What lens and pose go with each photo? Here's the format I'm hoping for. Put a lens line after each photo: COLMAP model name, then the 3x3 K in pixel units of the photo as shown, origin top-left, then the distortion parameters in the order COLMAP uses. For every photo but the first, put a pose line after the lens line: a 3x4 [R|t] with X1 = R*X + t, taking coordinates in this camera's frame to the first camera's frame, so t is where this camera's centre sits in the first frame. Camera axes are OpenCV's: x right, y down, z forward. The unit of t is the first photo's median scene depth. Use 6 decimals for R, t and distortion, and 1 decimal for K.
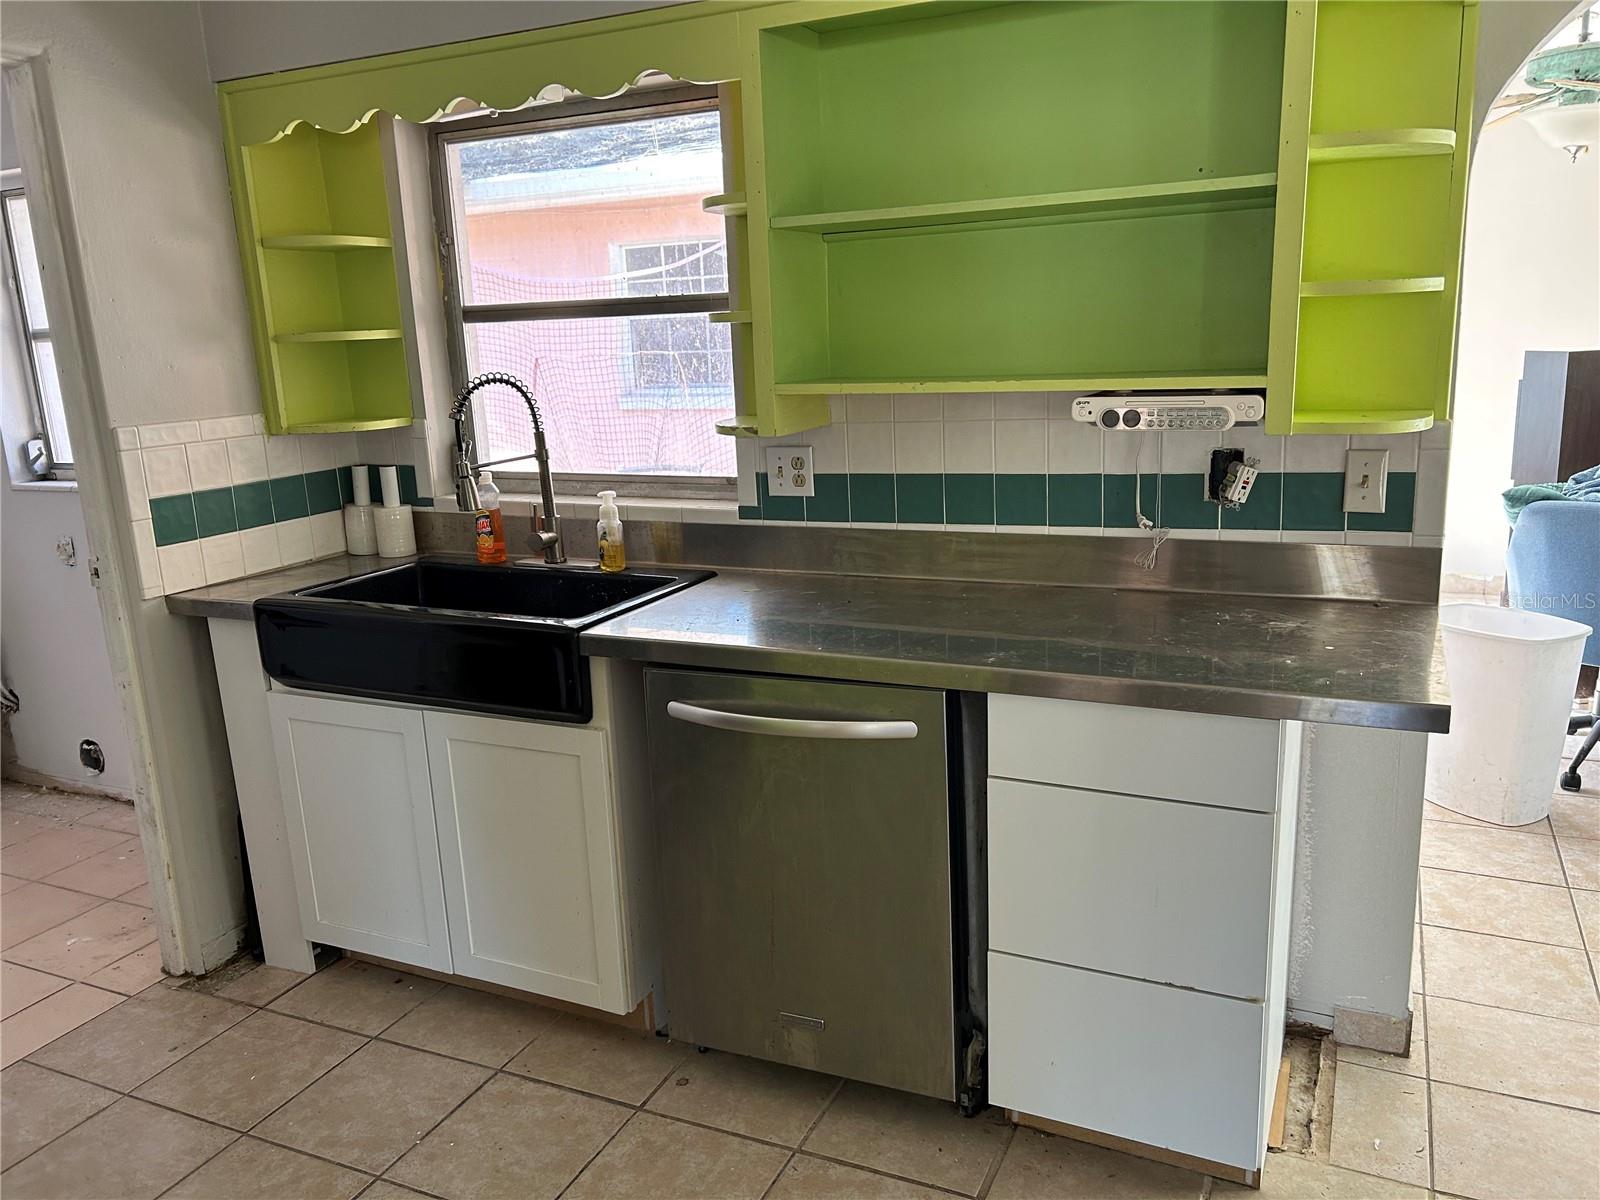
lens RADIAL K [[1209.8, 0, 797.1], [0, 1209.8, 601.8], [0, 0, 1]] dist [0.050142, -0.046506]
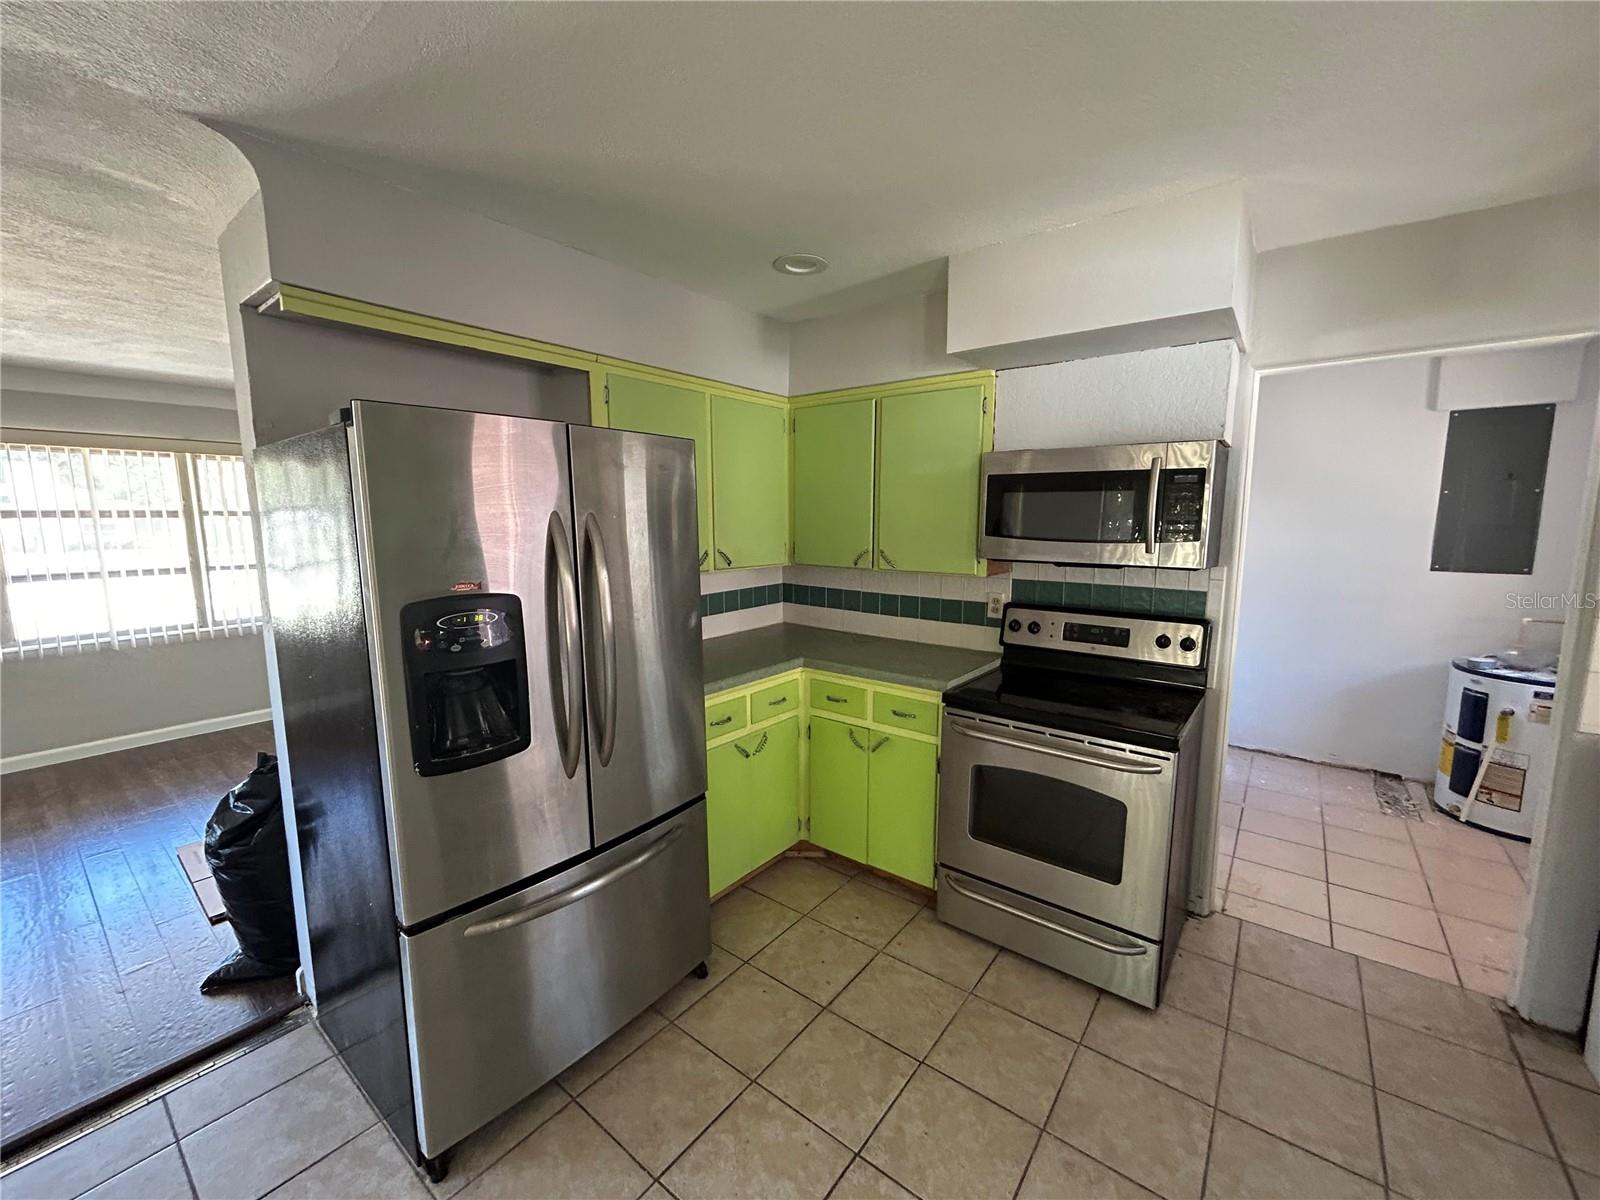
lens RADIAL K [[645.5, 0, 803.9], [0, 645.5, 601.2], [0, 0, 1]] dist [-0.000292, -0.000049]
pose [[-0.217507, 0.168089, -0.961476, 0.268156], [-0.206612, 0.954808, 0.213664, -0.107506], [0.953940, 0.245126, -0.172948, 0.302309]]
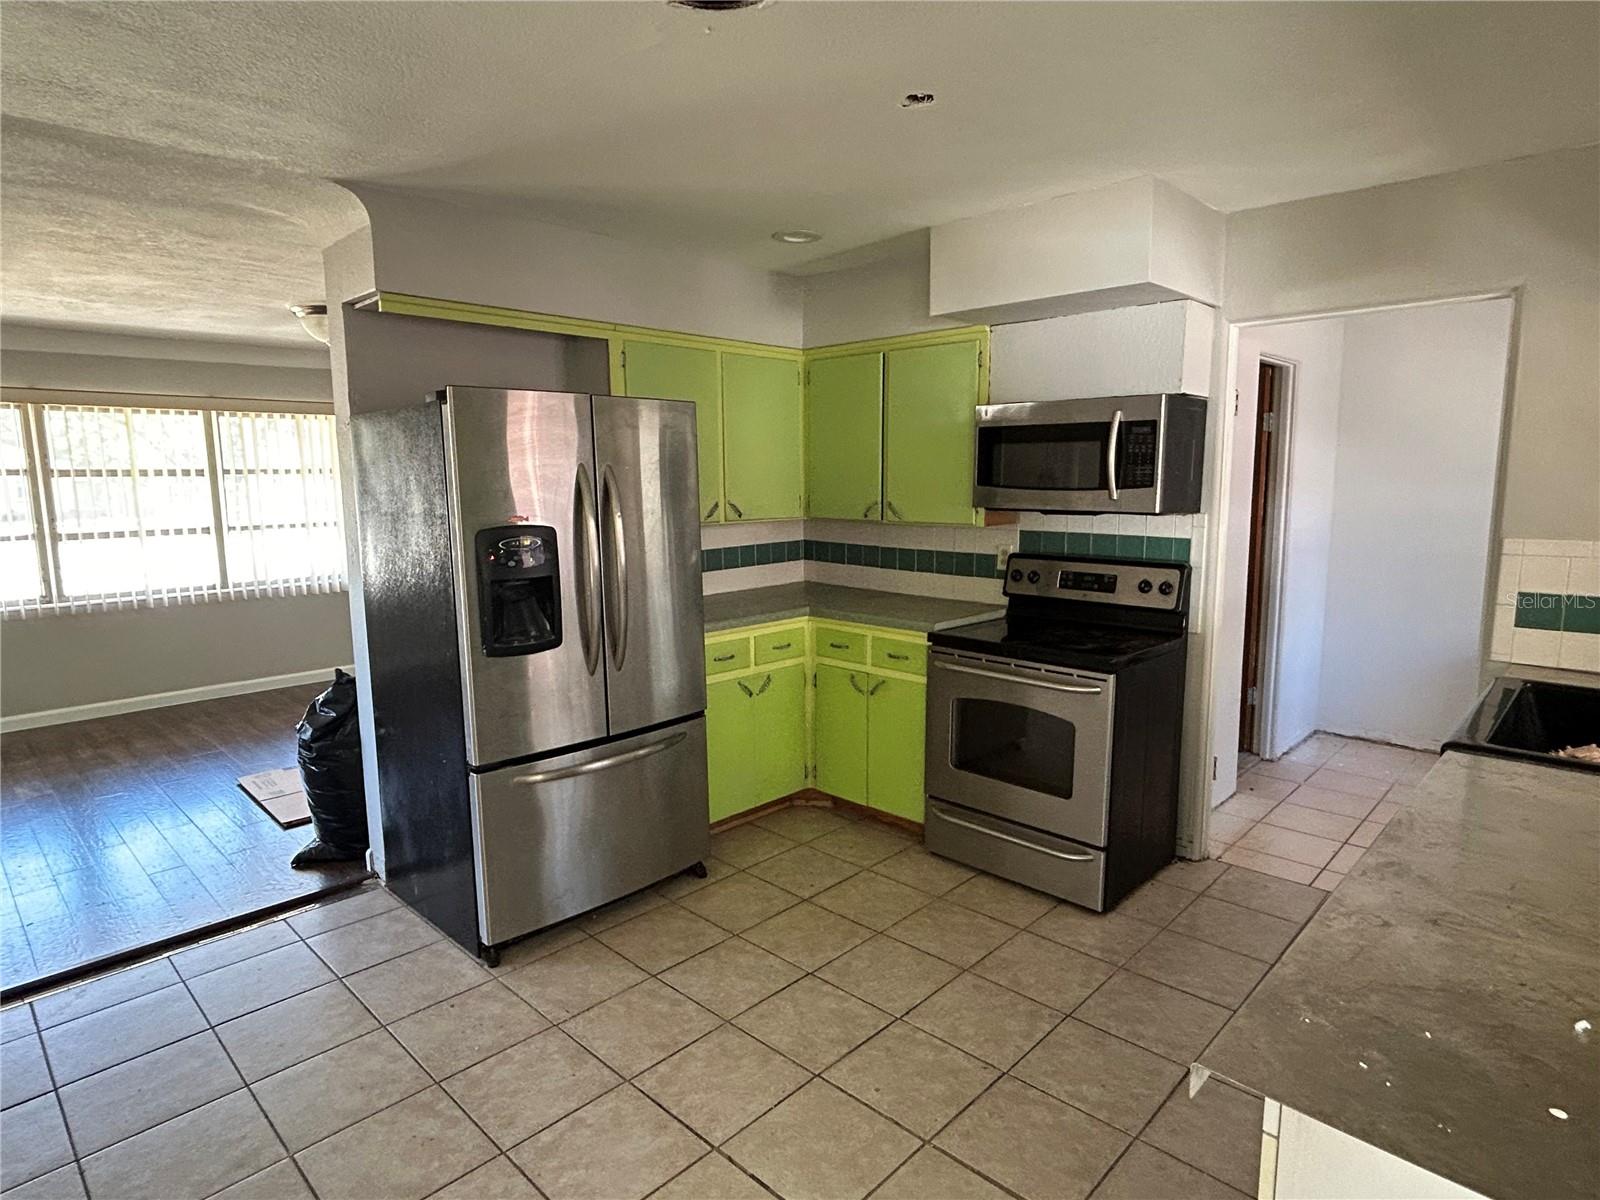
lens RADIAL K [[900.7, 0, 802.4], [0, 900.7, 600.0], [0, 0, 1]] dist [-0.000501, -0.000519]
pose [[-0.321987, 0.171731, -0.931038, 0.651464], [-0.189767, 0.951746, 0.241179, -0.162554], [0.927531, 0.254337, -0.273861, 0.526709]]
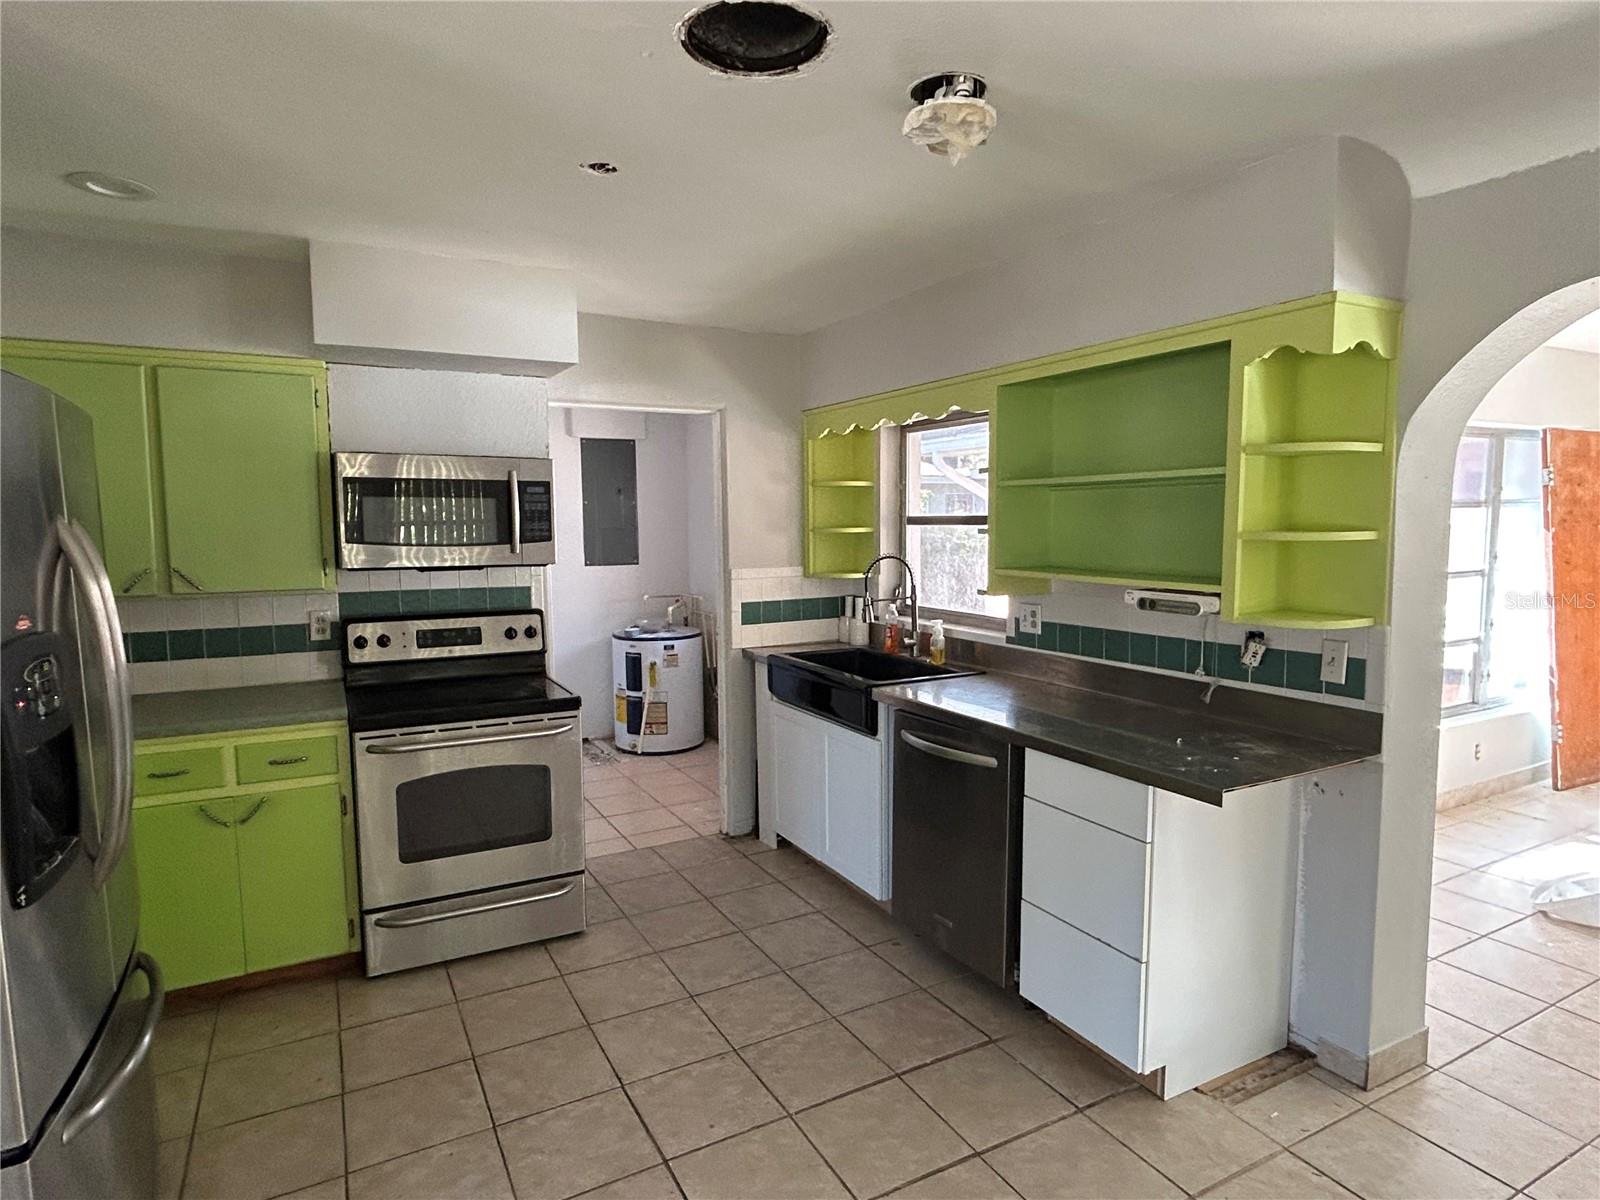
lens RADIAL K [[900.7, 0, 804.5], [0, 900.7, 593.2], [0, 0, 1]] dist [-0.000501, -0.000519]
pose [[0.808621, 0.083280, -0.582406, 0.467126], [-0.155115, 0.985083, -0.074503, 0.000478], [0.567514, 0.150585, 0.809477, -0.211228]]
